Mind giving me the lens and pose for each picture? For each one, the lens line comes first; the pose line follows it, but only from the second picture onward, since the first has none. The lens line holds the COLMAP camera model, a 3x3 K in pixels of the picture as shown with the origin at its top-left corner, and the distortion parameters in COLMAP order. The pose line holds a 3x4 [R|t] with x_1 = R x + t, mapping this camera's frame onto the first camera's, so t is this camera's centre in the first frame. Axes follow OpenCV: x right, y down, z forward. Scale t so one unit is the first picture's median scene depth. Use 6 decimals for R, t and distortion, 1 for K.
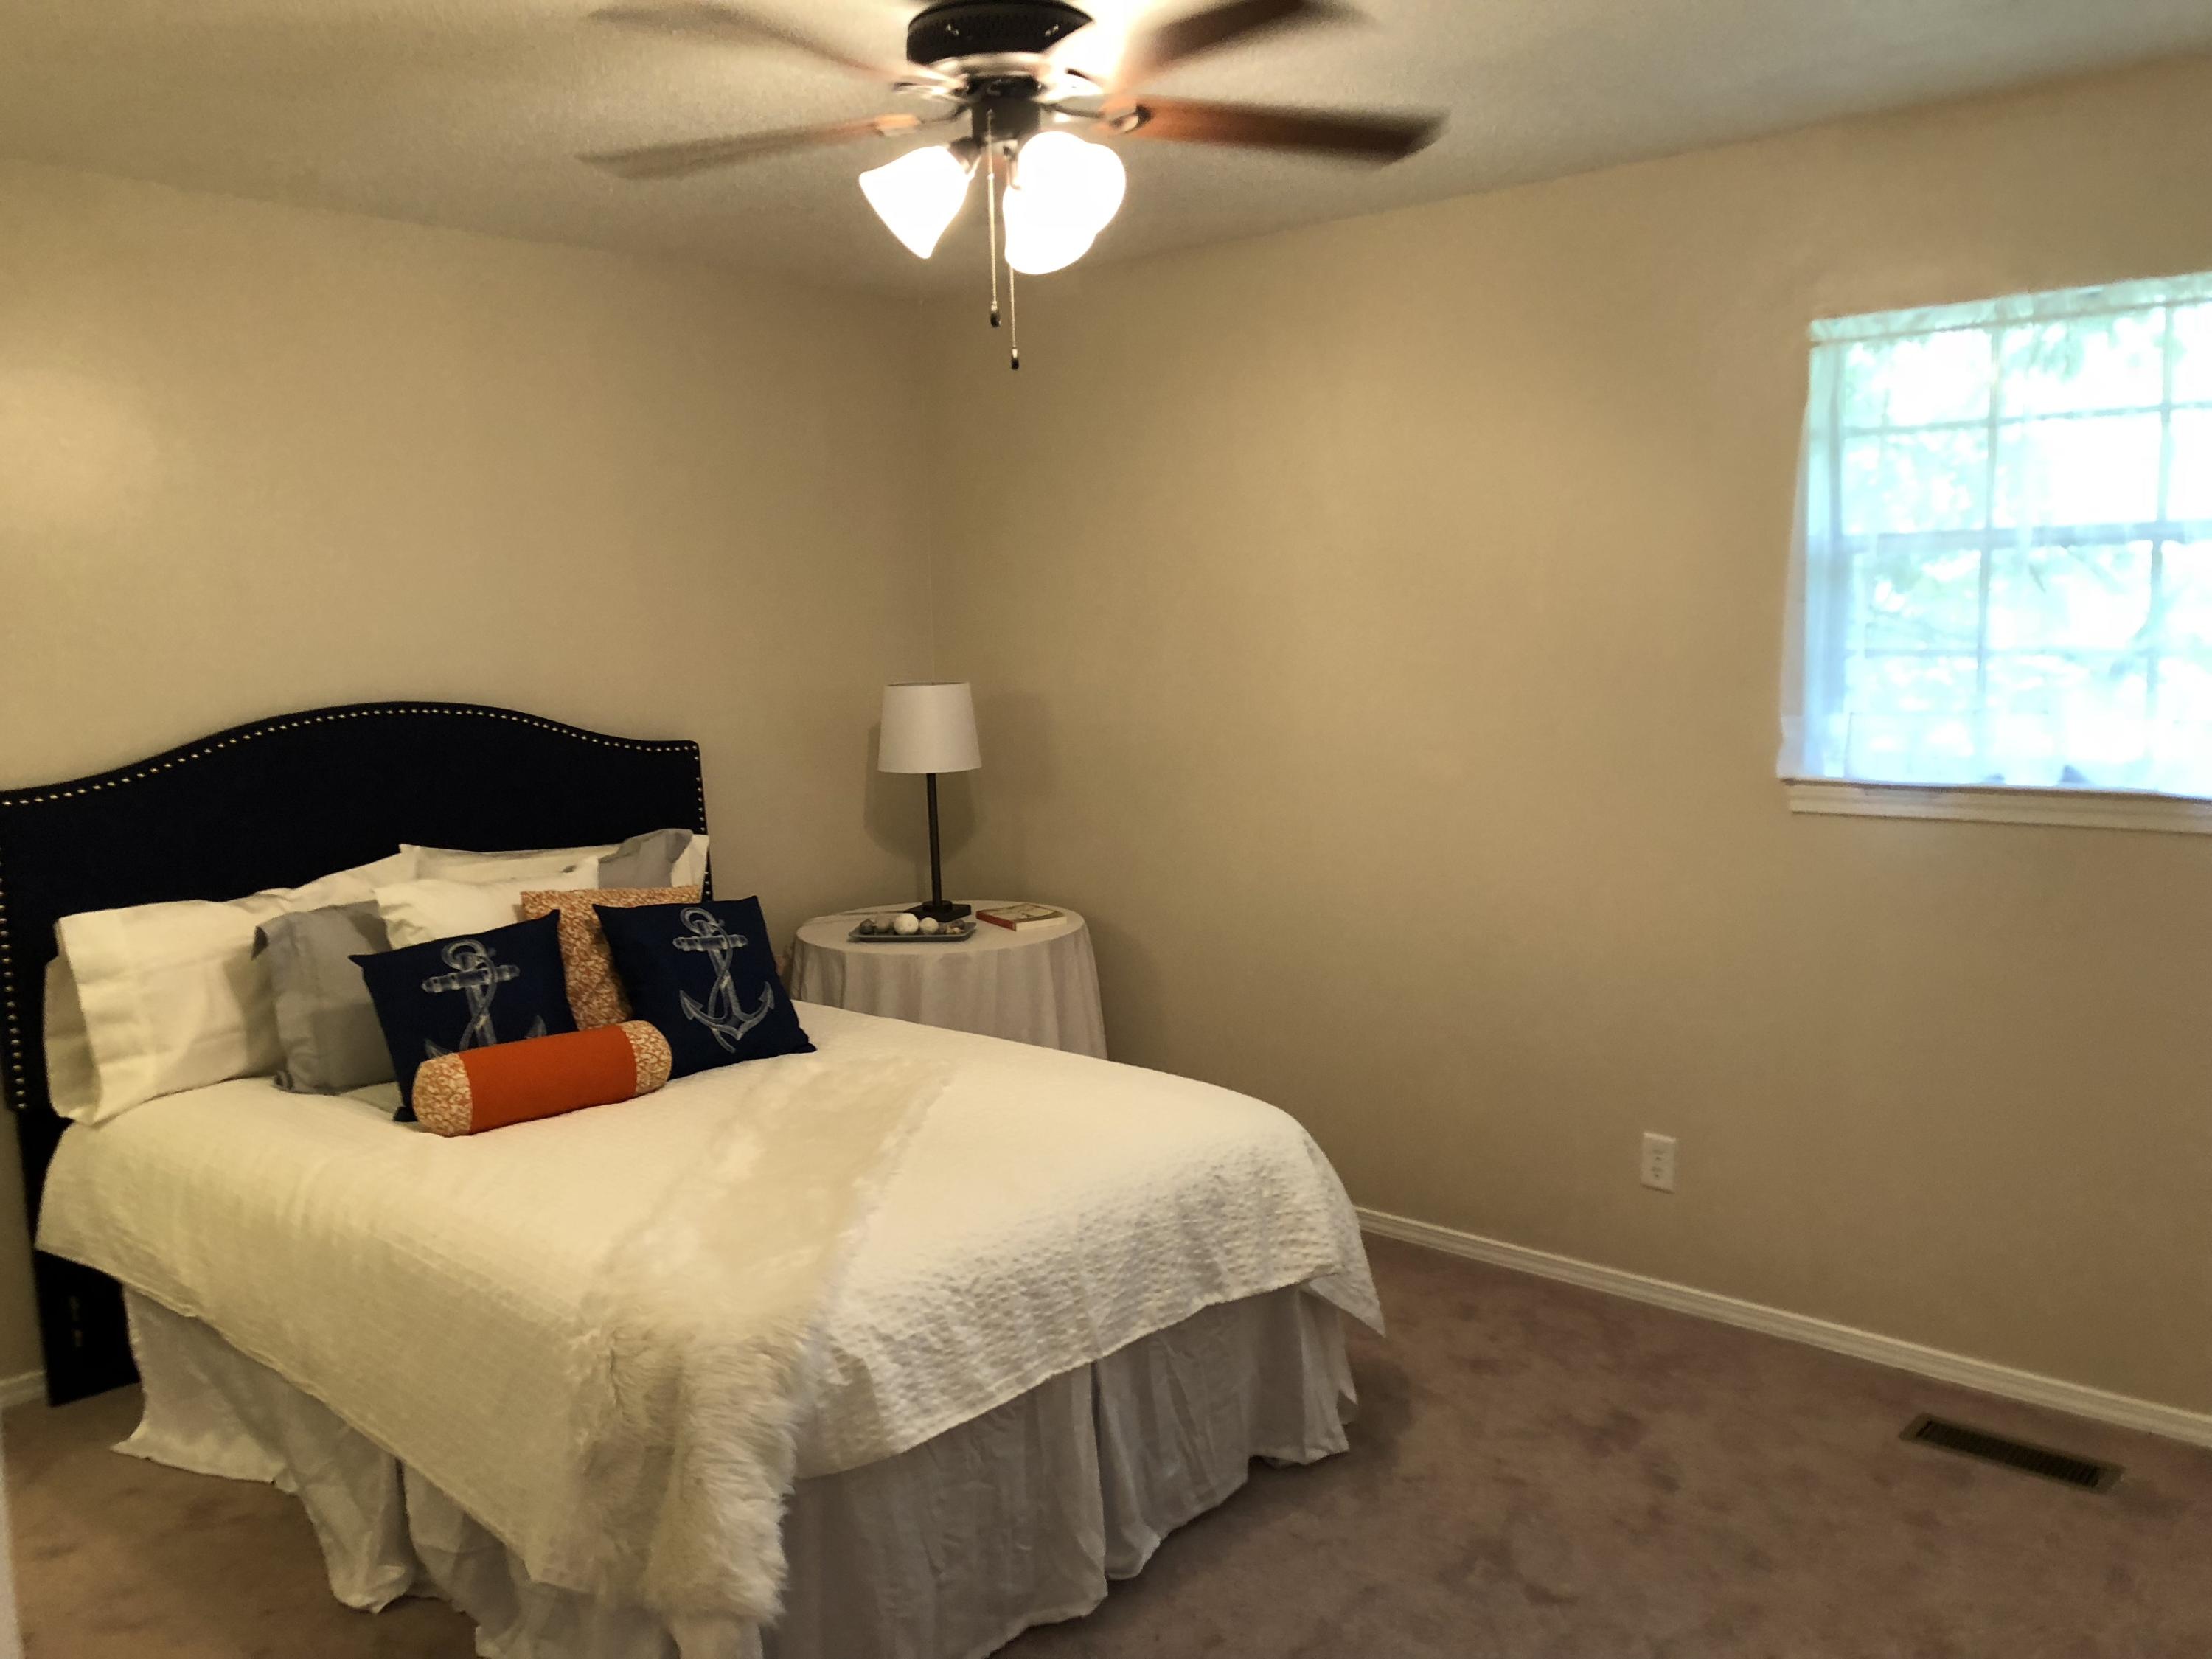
lens RADIAL K [[1804.9, 0, 1106.0], [0, 1804.9, 829.5], [0, 0, 1]] dist [0.073286, 0.001855]
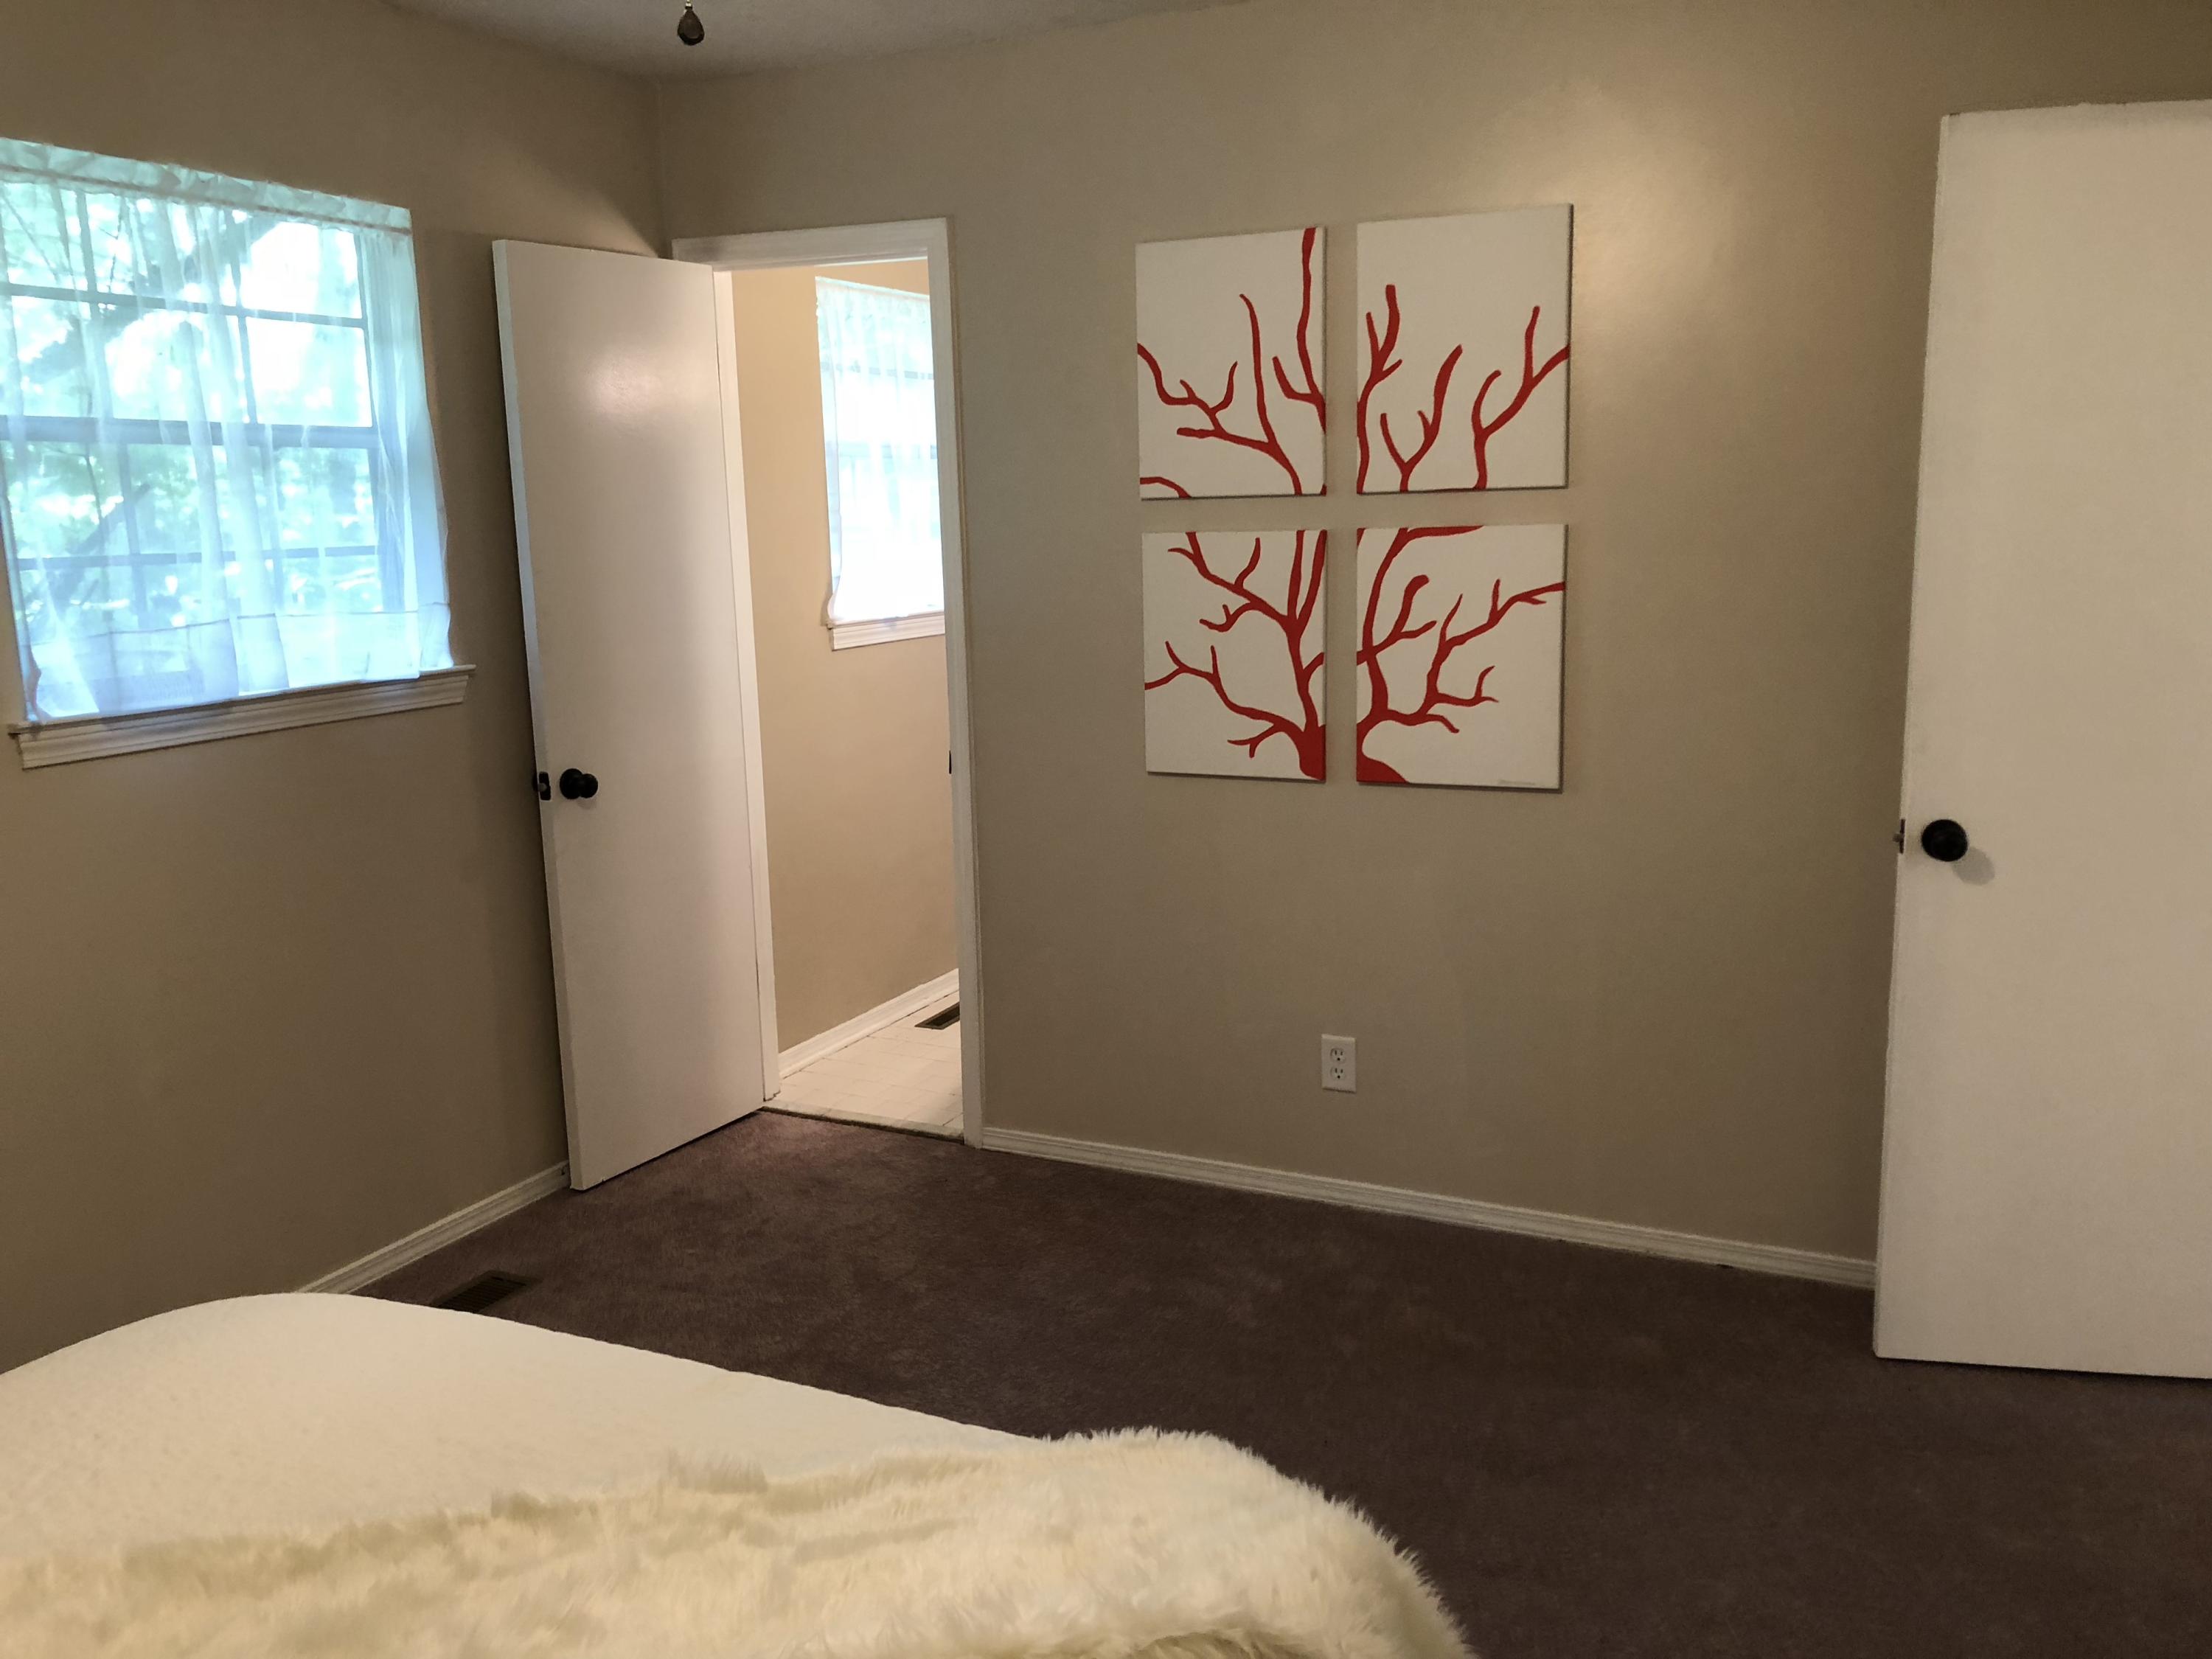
lens RADIAL K [[1804.9, 0, 1106.0], [0, 1804.9, 829.5], [0, 0, 1]] dist [0.073286, 0.001855]
pose [[-0.273370, -0.163878, 0.947846, -0.563016], [0.130908, 0.969875, 0.205442, -0.095765], [-0.952959, 0.180242, -0.243682, 0.831769]]
